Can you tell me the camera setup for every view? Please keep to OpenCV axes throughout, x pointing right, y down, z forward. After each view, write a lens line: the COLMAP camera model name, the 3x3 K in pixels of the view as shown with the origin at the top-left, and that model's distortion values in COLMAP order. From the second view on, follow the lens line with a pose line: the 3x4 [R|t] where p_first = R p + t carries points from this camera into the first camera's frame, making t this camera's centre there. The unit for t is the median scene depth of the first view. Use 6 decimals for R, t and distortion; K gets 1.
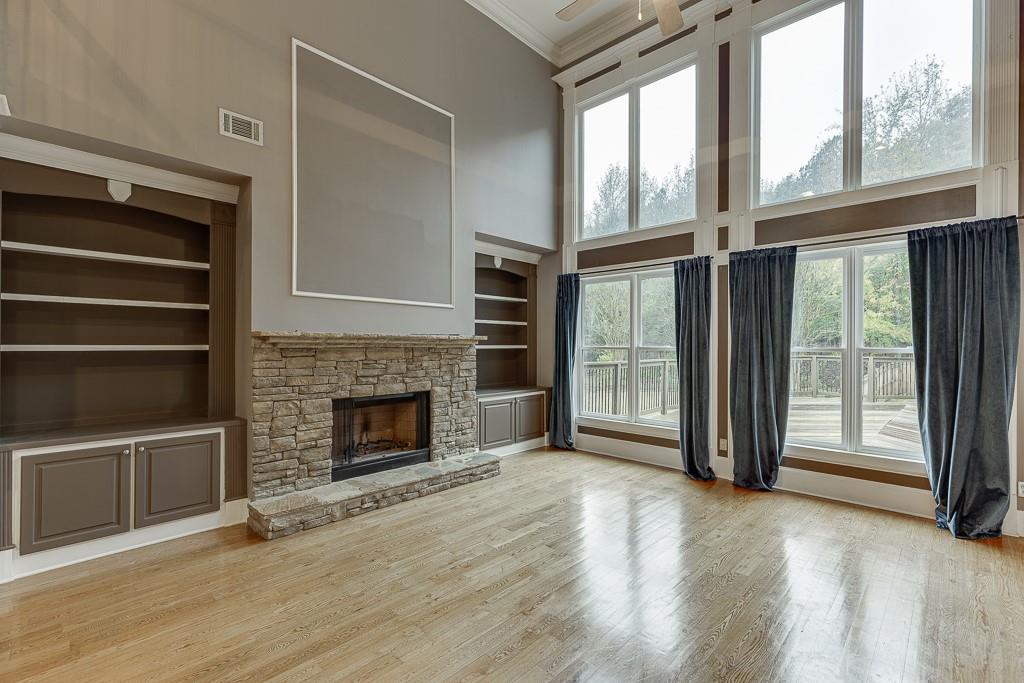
lens RADIAL K [[458.1, 0, 516.9], [0, 458.1, 344.0], [0, 0, 1]] dist [0.003272, 0.000503]
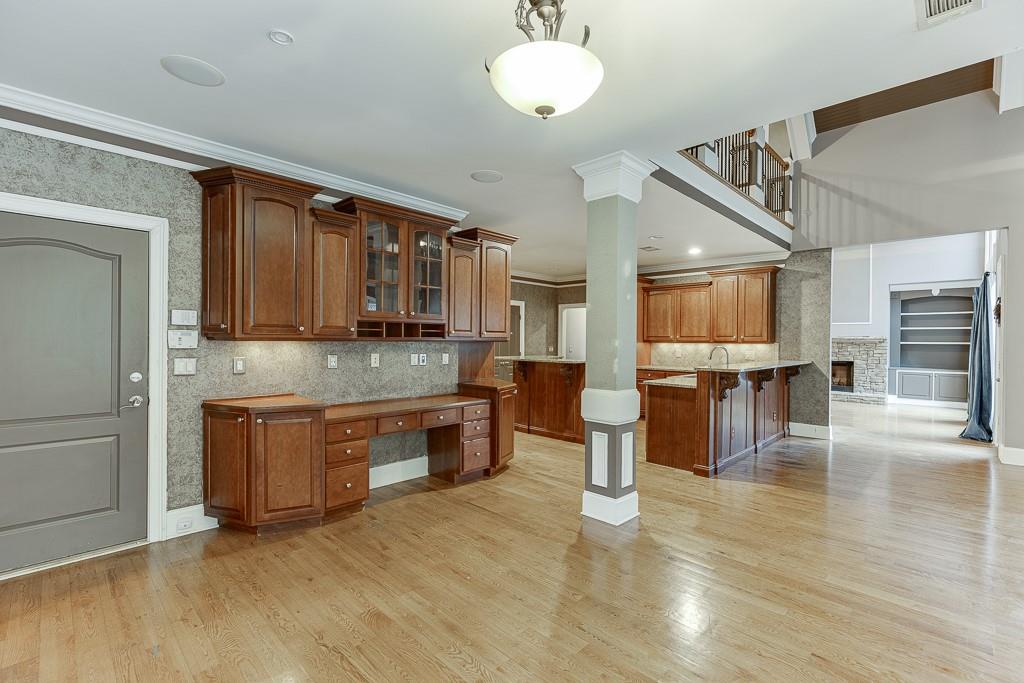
lens RADIAL K [[458.1, 0, 511.5], [0, 458.1, 342.0], [0, 0, 1]] dist [0.003272, 0.000503]
pose [[-0.043305, 0.000077, -0.999062, 2.059074], [-0.002398, 0.999997, 0.000181, 0.009792], [0.999059, 0.002403, -0.043305, -0.555197]]
